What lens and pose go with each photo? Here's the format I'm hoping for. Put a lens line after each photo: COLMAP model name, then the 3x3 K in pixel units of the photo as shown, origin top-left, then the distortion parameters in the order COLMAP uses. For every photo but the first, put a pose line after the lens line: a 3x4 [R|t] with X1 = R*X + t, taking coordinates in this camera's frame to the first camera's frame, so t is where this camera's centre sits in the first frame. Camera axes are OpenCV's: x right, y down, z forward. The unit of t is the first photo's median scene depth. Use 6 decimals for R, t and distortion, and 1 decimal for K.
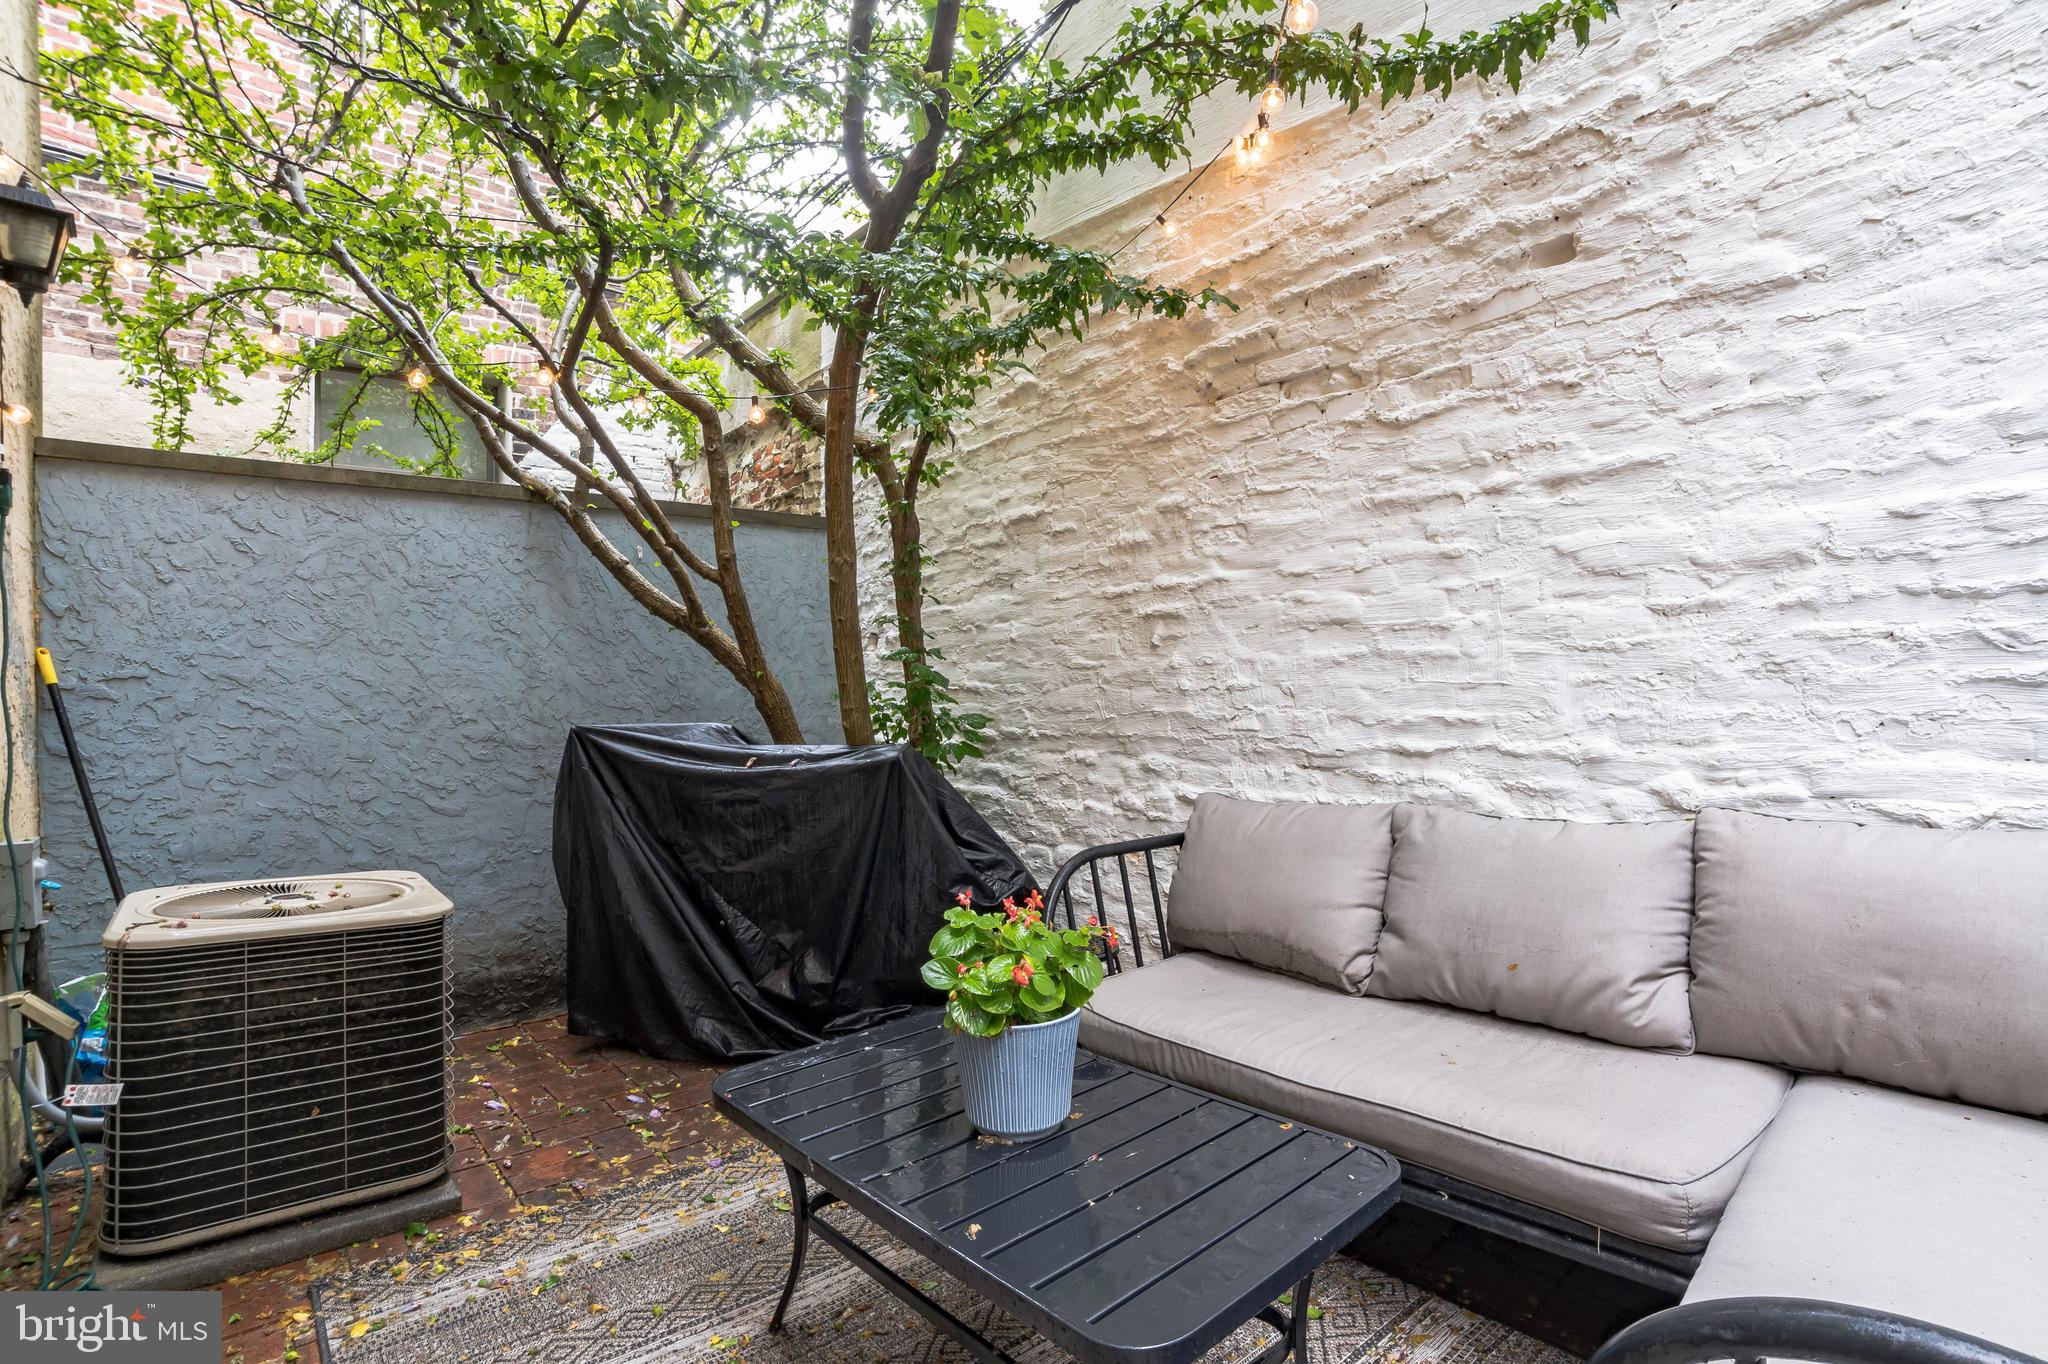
lens RADIAL K [[915.2, 0, 1029.2], [0, 915.2, 679.1], [0, 0, 1]] dist [-0.081934, 0.028053]
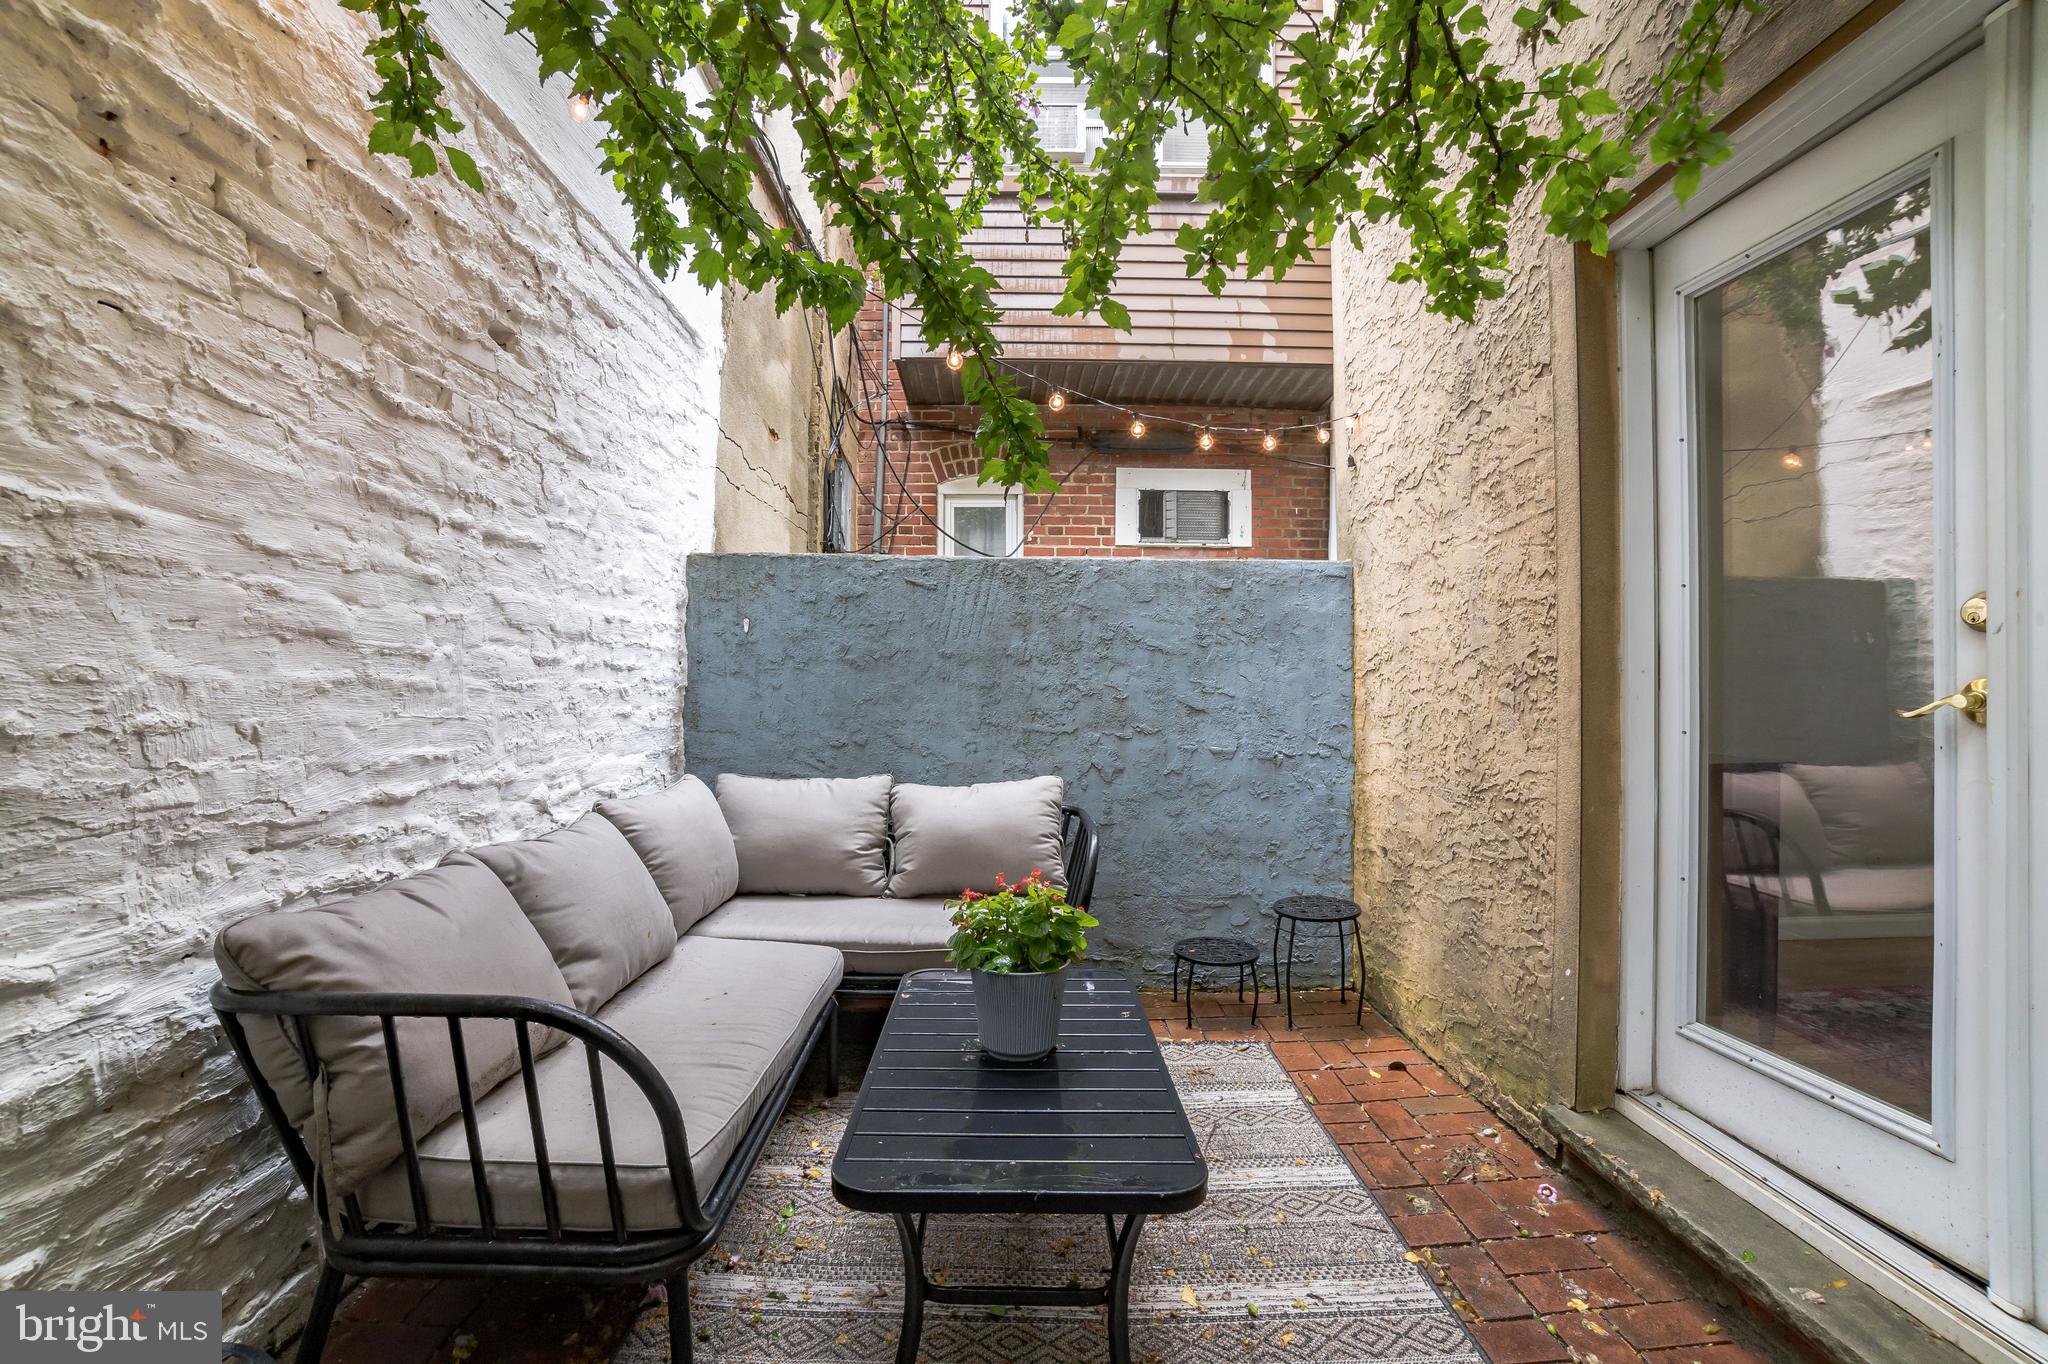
lens RADIAL K [[915.2, 0, 1029.2], [0, 915.2, 679.1], [0, 0, 1]] dist [-0.081934, 0.028053]
pose [[-0.744993, 0.026800, 0.666534, -0.590125], [0.001799, 0.999270, -0.038168, 0.000380], [-0.667070, -0.027235, -0.744497, 1.247199]]
